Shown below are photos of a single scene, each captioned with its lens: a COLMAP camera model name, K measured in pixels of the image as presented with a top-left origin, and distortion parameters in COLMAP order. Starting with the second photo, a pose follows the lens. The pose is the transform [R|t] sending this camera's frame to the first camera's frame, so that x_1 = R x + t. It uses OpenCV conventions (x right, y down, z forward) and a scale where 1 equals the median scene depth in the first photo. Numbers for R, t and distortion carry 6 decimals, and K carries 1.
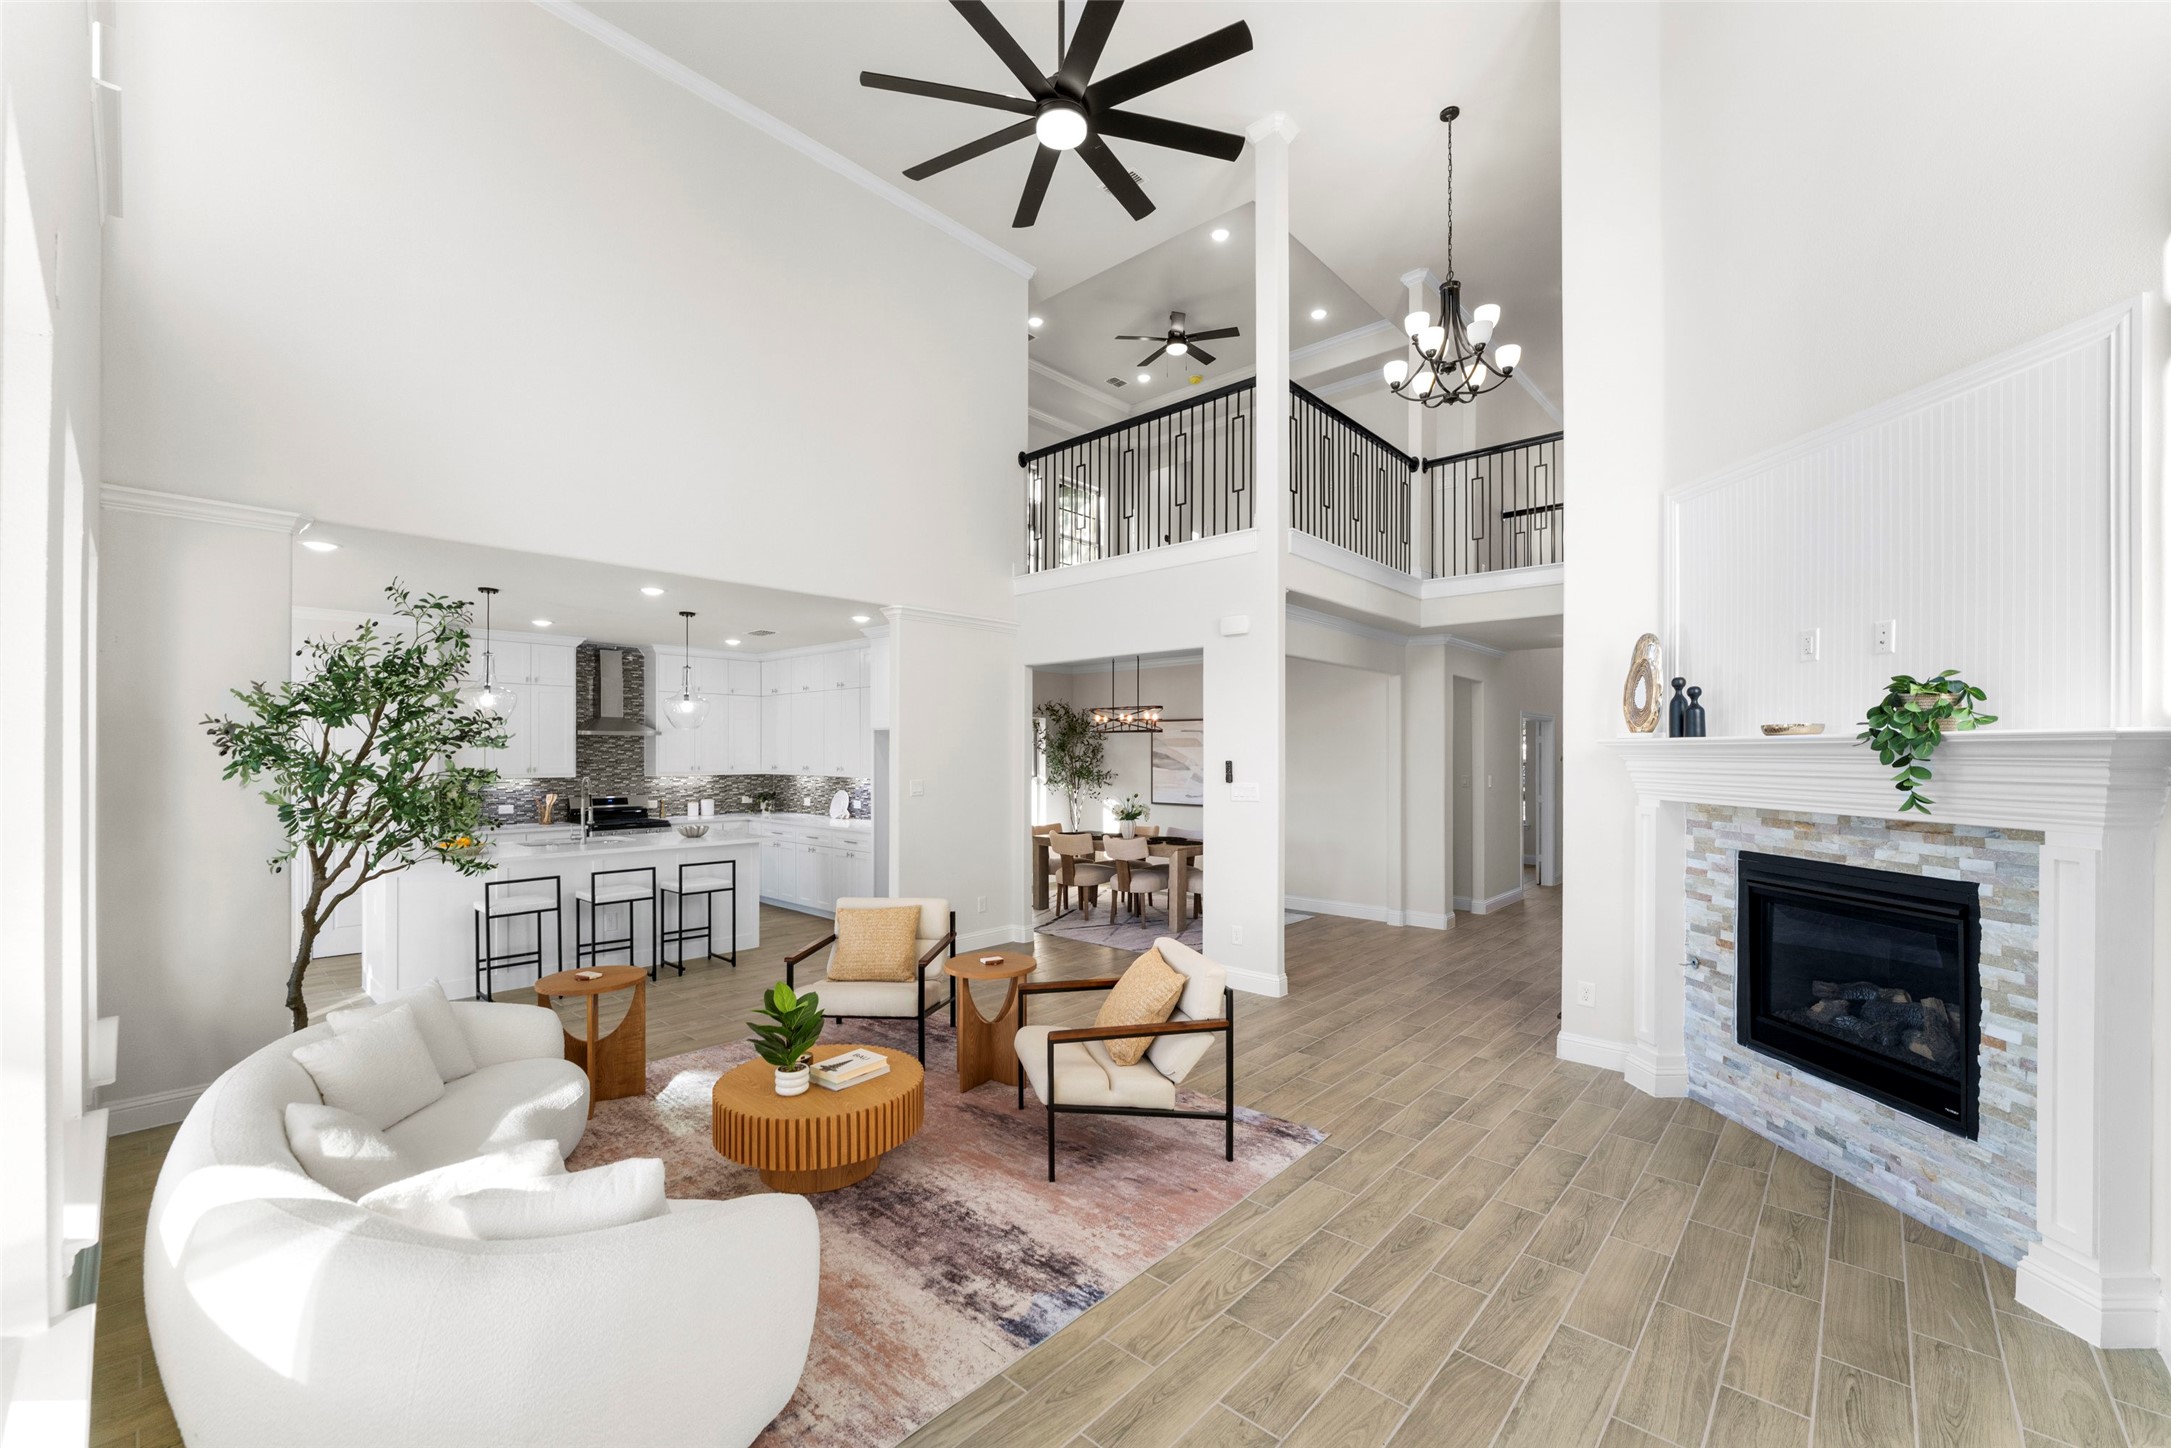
lens RADIAL K [[871.1, 0, 1082.5], [0, 871.1, 752.2], [0, 0, 1]] dist [-0.001823, -0.000218]
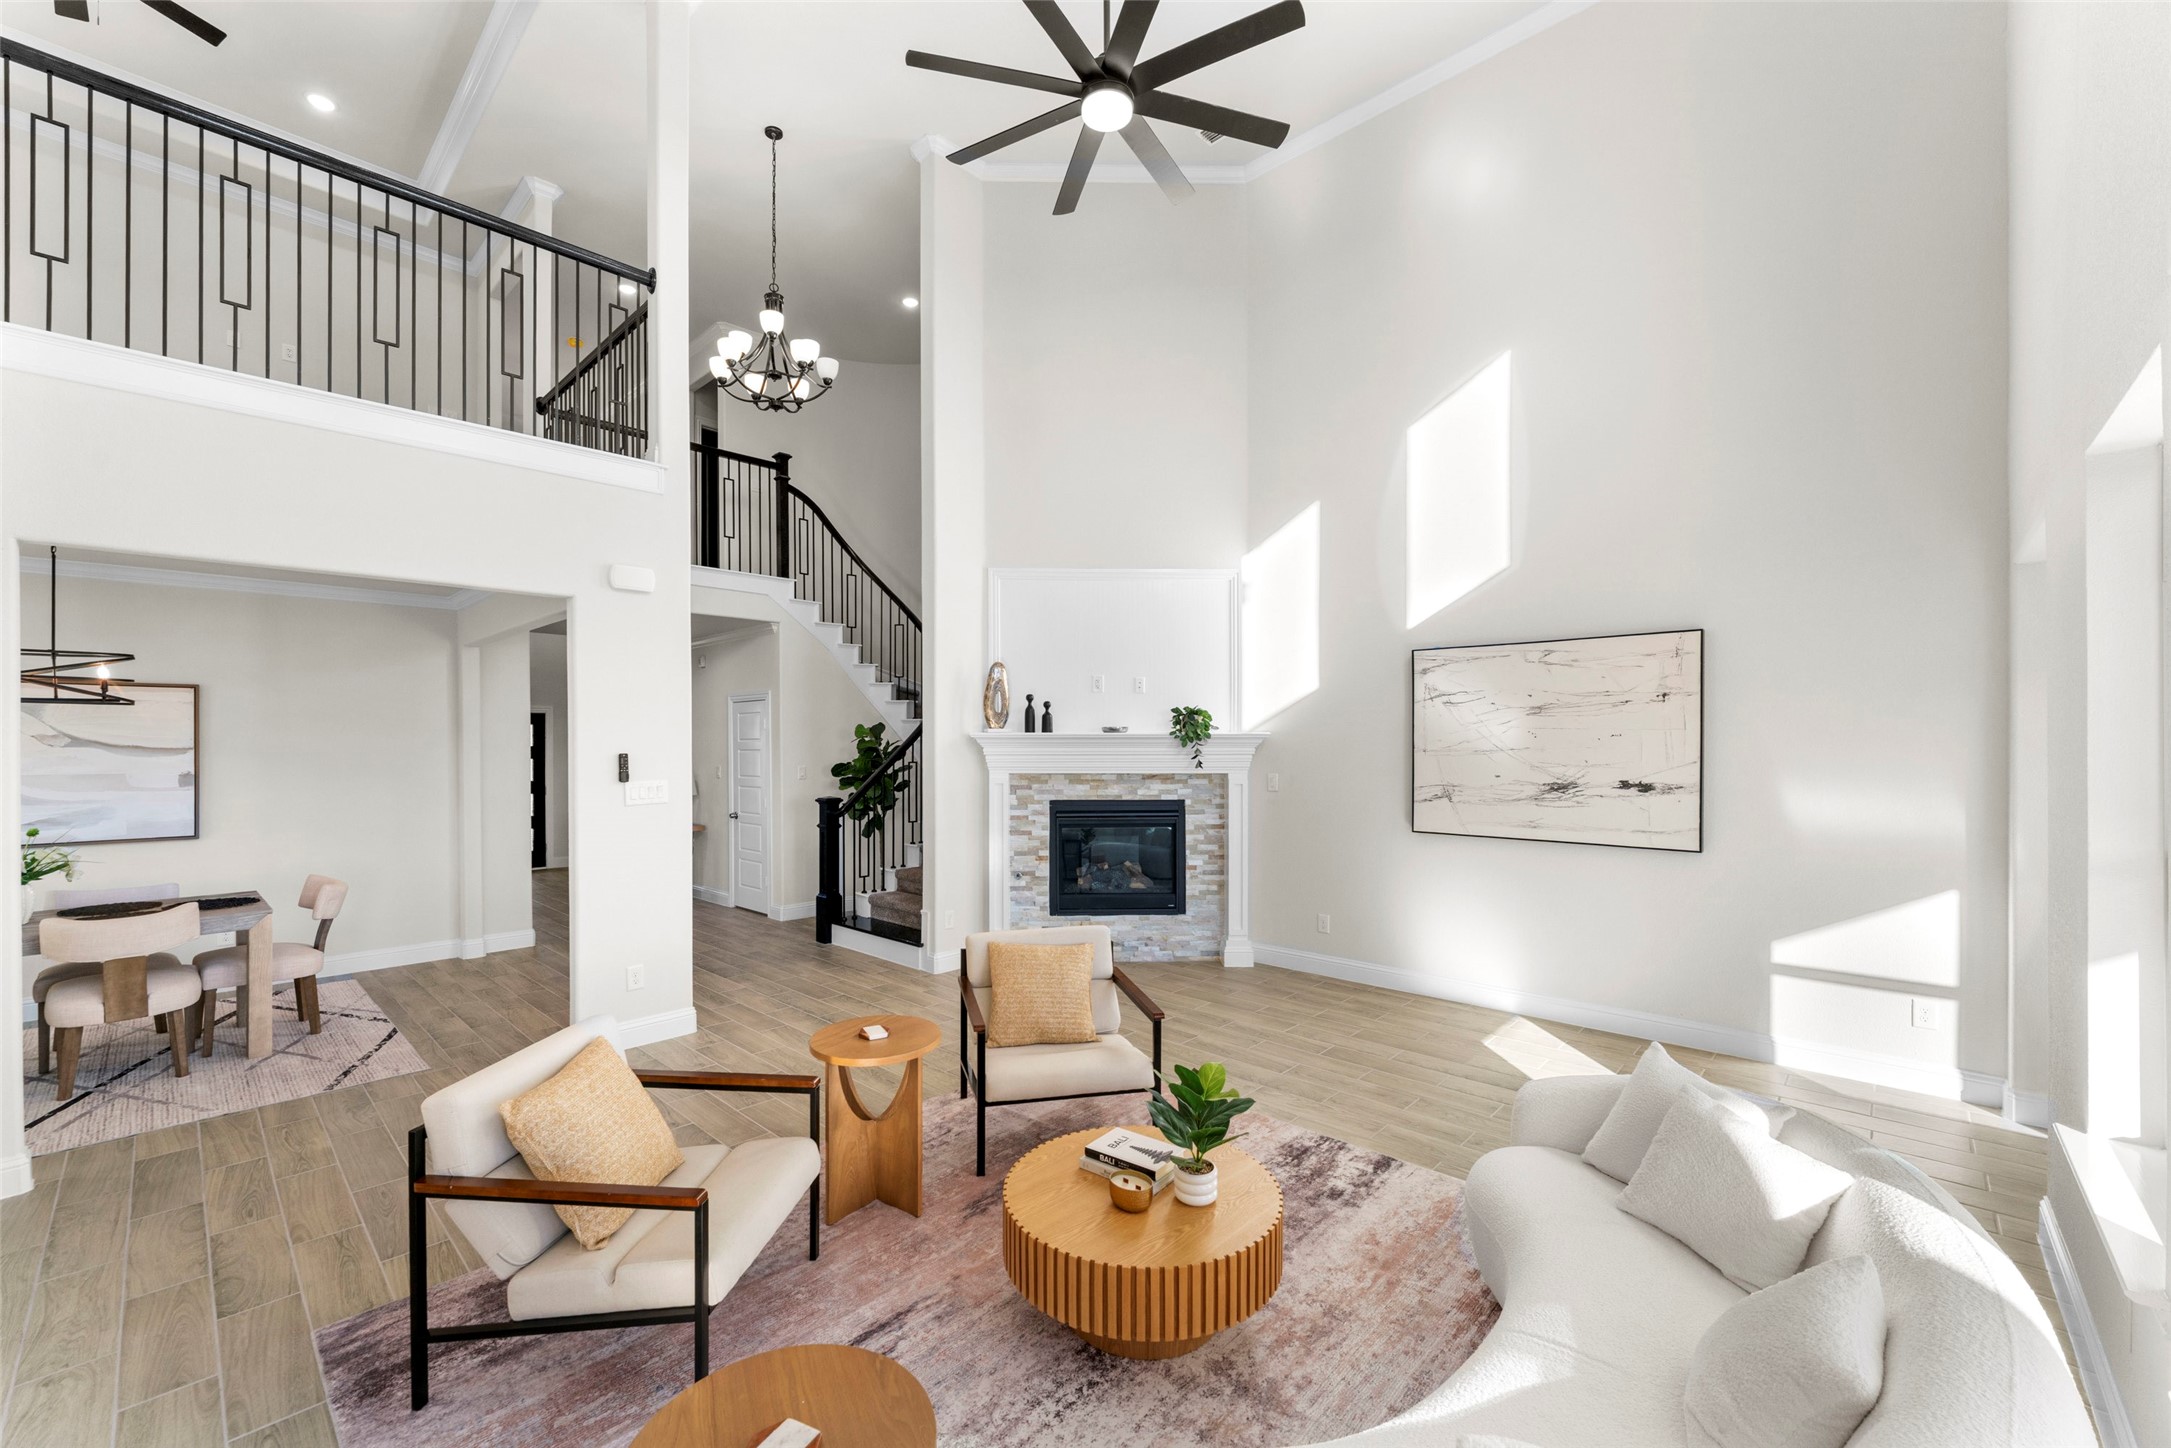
lens RADIAL K [[865.3, 0, 1069.6], [0, 865.3, 743.2], [0, 0, 1]] dist [-0.000747, -0.000002]
pose [[0.023866, -0.002078, 0.999713, -0.999603], [0.000783, 0.999998, 0.002060, -0.000738], [-0.999715, 0.000734, 0.023868, 1.013473]]
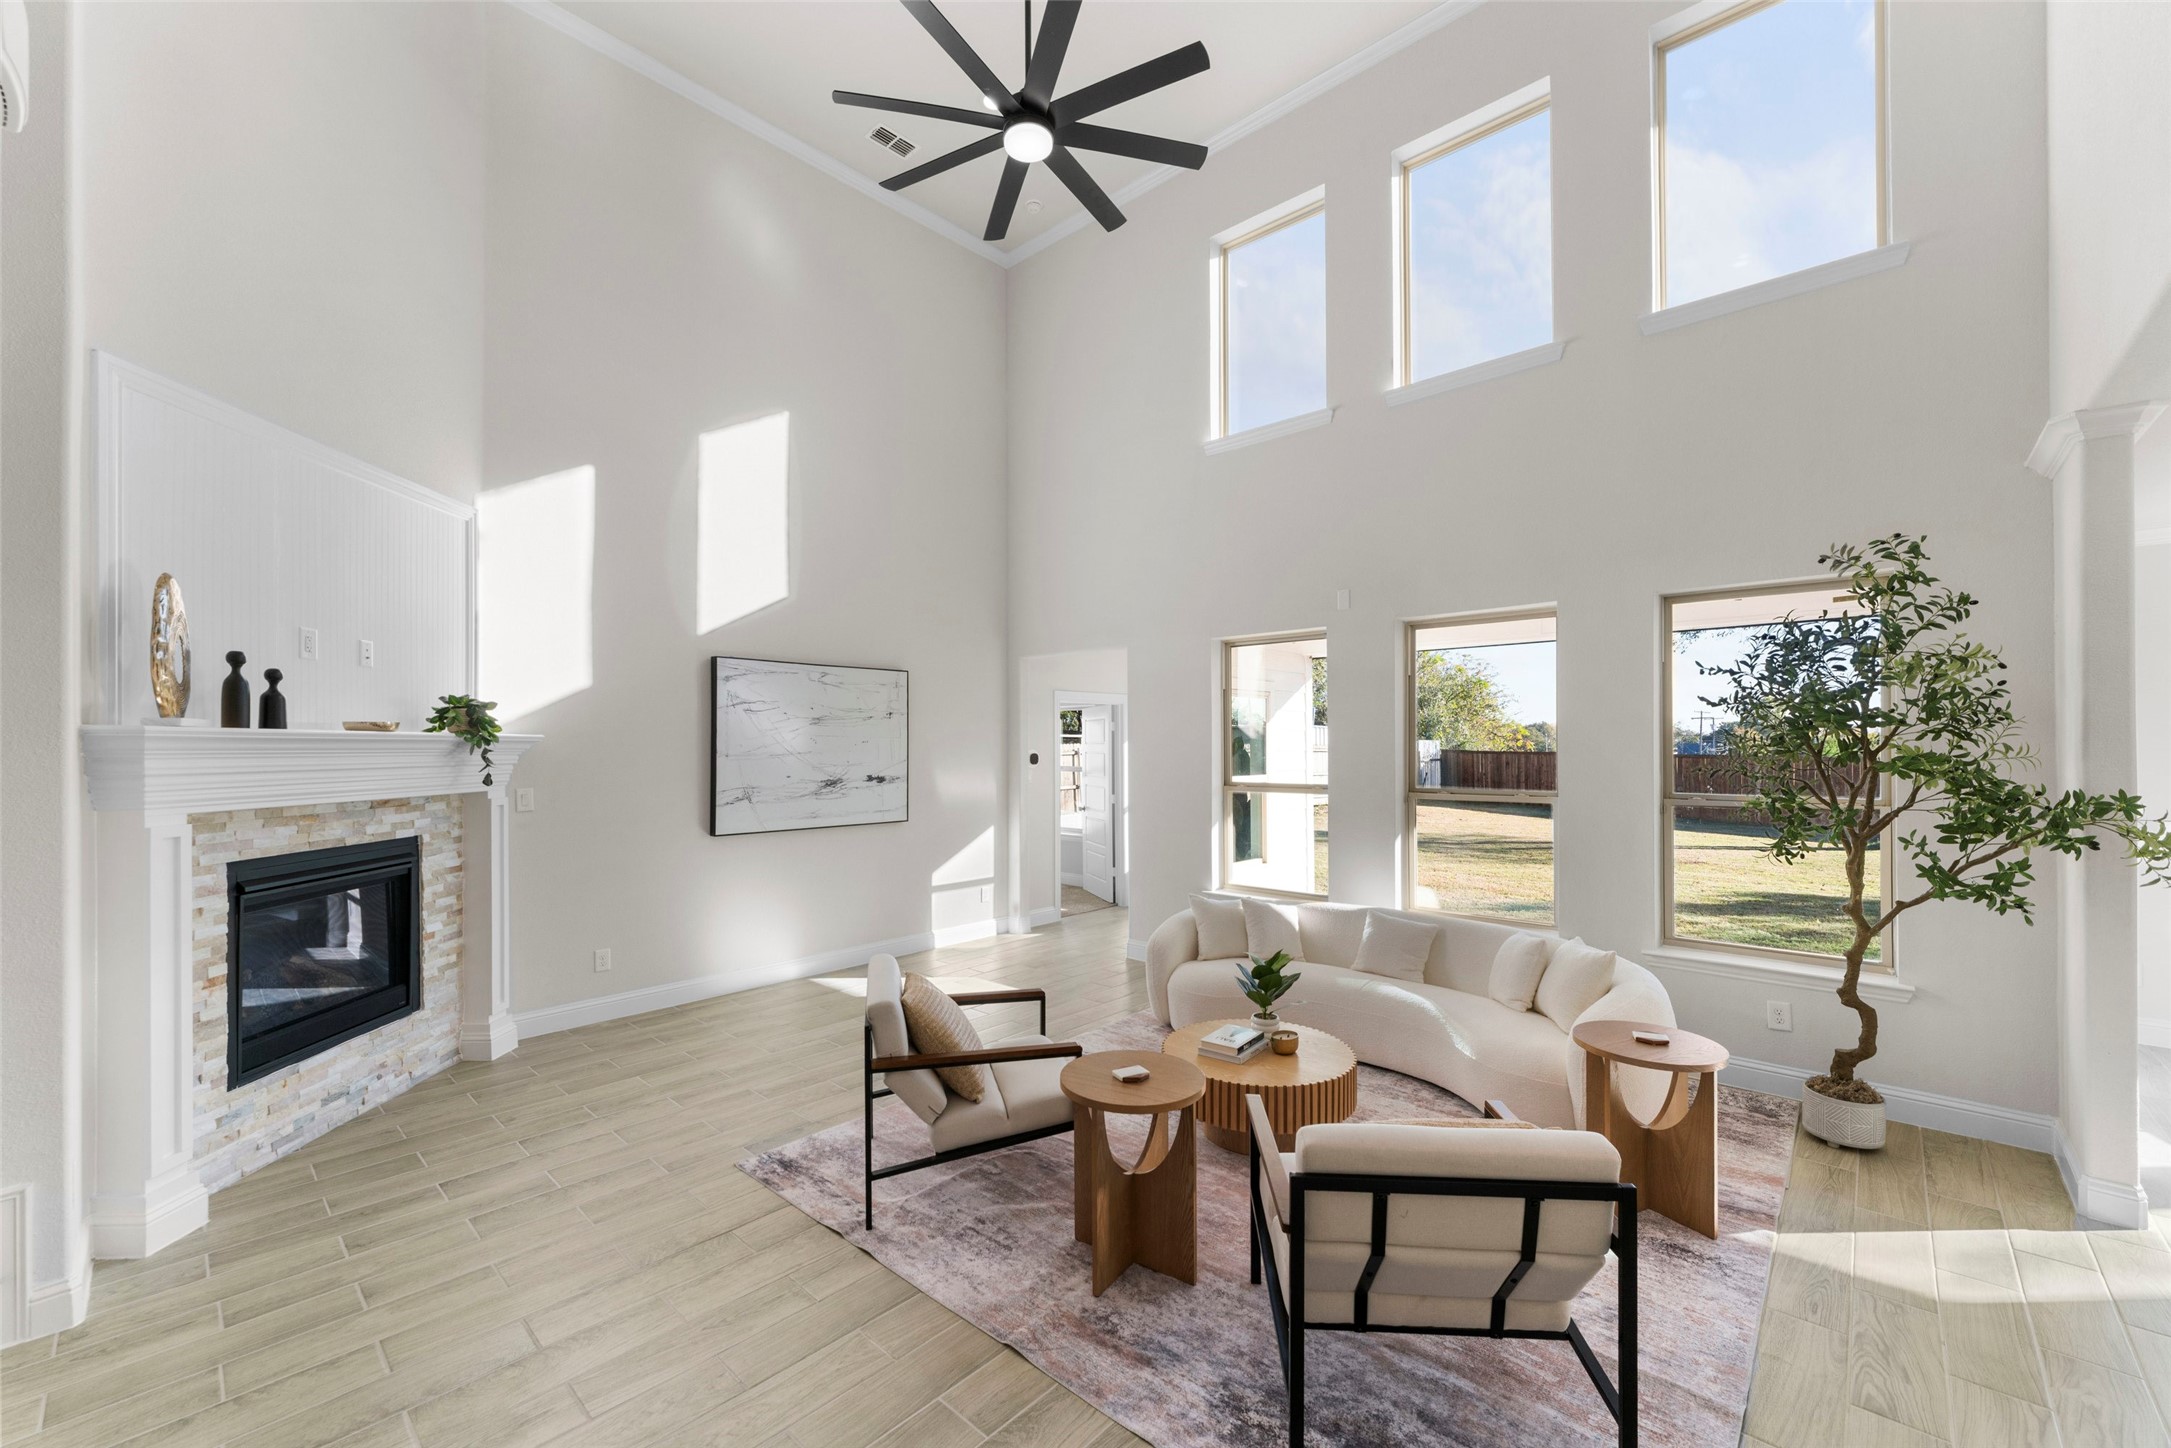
lens RADIAL K [[865.3, 0, 1069.6], [0, 865.3, 743.2], [0, 0, 1]] dist [-0.000747, -0.000002]
pose [[-0.999819, 0.003415, 0.018719, -0.089178], [0.003329, 0.999984, -0.004617, 0.003113], [-0.018734, -0.004553, -0.999814, 2.004897]]
